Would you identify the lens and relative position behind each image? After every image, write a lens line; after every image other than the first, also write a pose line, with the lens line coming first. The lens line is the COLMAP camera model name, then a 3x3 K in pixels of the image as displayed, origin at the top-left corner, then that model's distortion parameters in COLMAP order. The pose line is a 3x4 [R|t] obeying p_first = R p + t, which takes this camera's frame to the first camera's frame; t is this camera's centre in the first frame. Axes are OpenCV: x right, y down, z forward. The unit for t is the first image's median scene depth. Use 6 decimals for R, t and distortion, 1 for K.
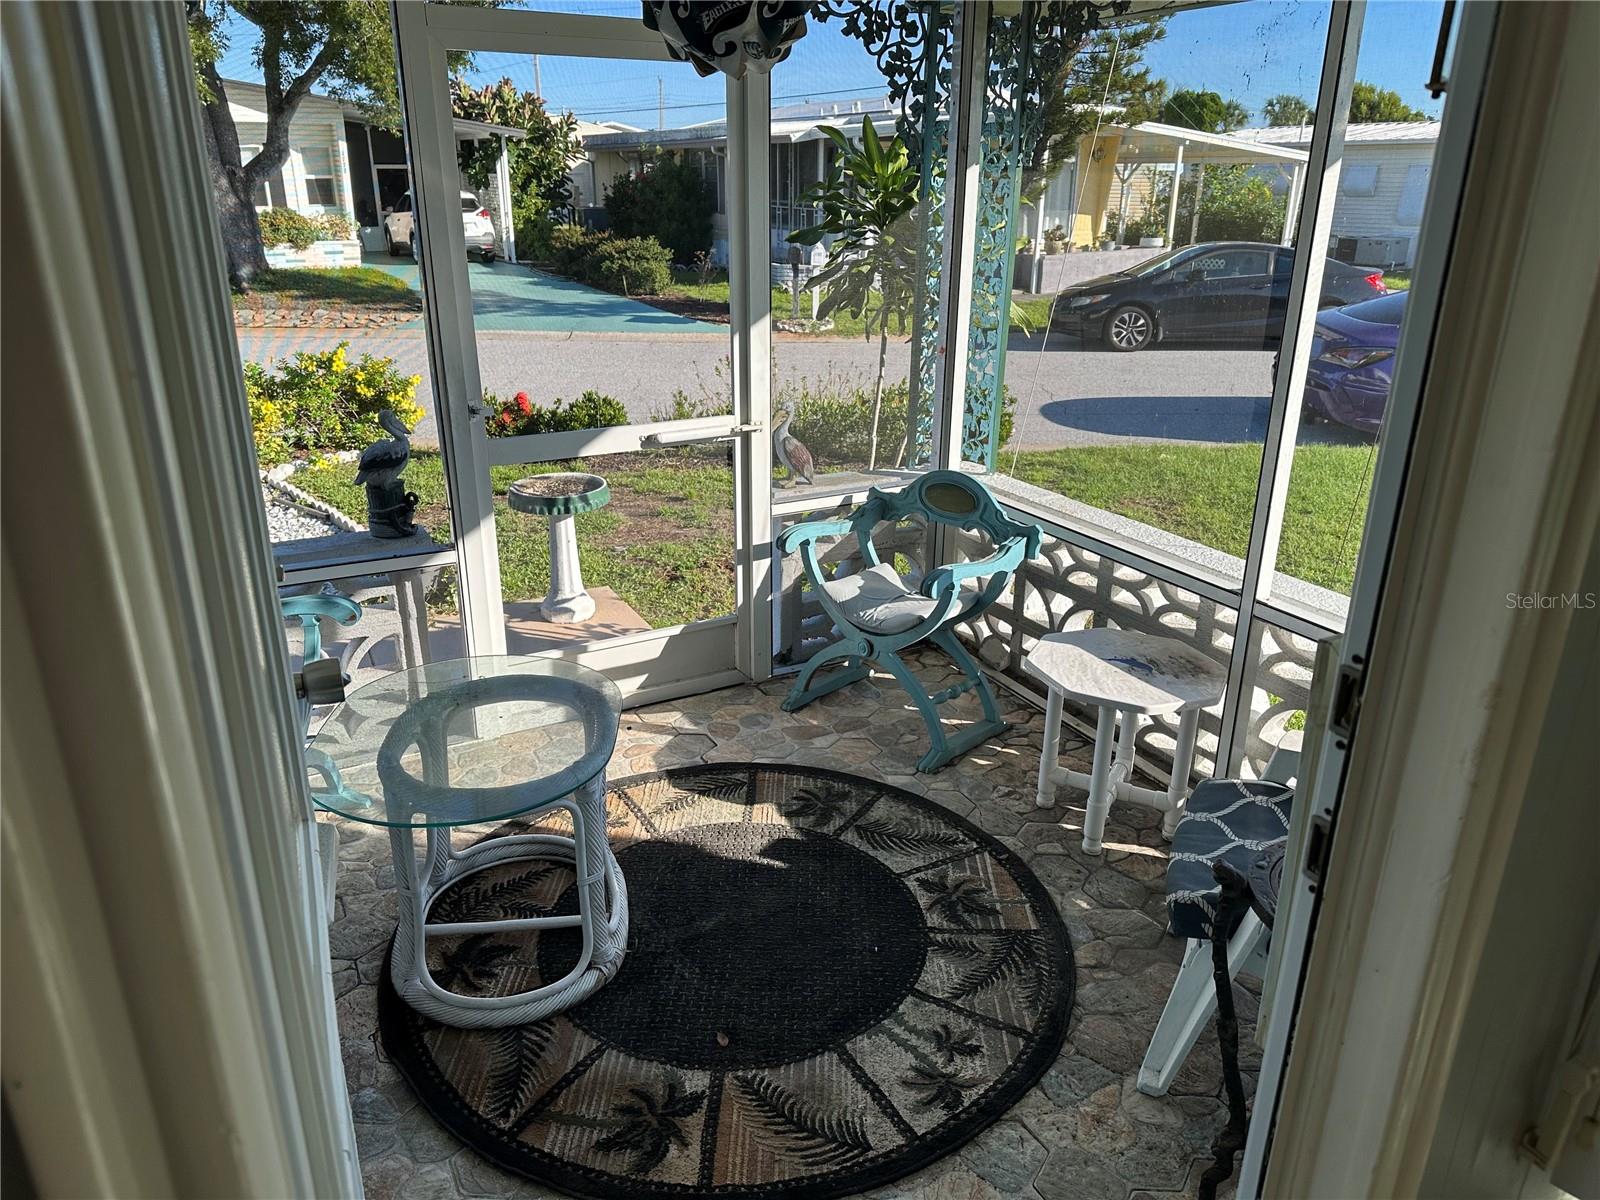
lens RADIAL K [[1124.4, 0, 800.0], [0, 1124.4, 600.0], [0, 0, 1]] dist [0.119310, -0.169389]
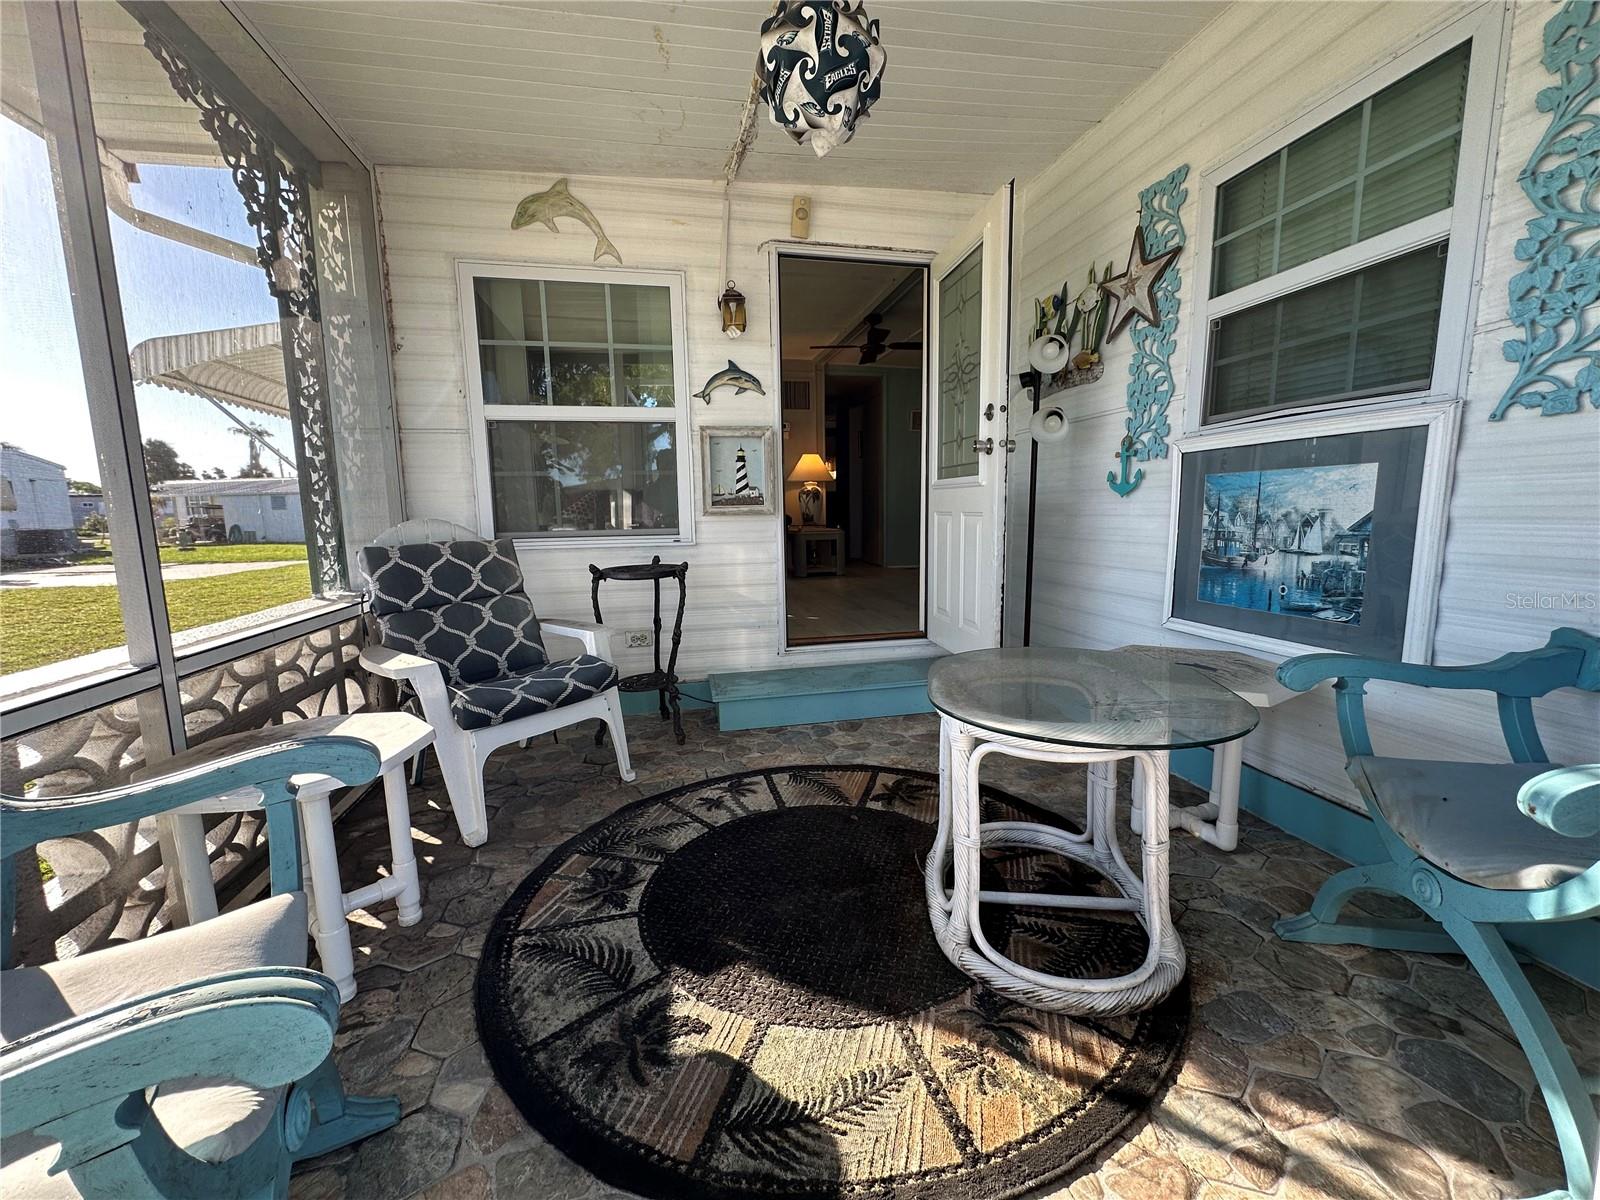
lens RADIAL K [[663.4, 0, 800.0], [0, 663.4, 600.0], [0, 0, 1]] dist [-0.003008, -0.000206]
pose [[-0.963404, -0.029807, 0.266390, -0.190140], [0.101012, 0.880166, 0.463794, -0.237887], [-0.248291, 0.473730, -0.844945, 1.385079]]
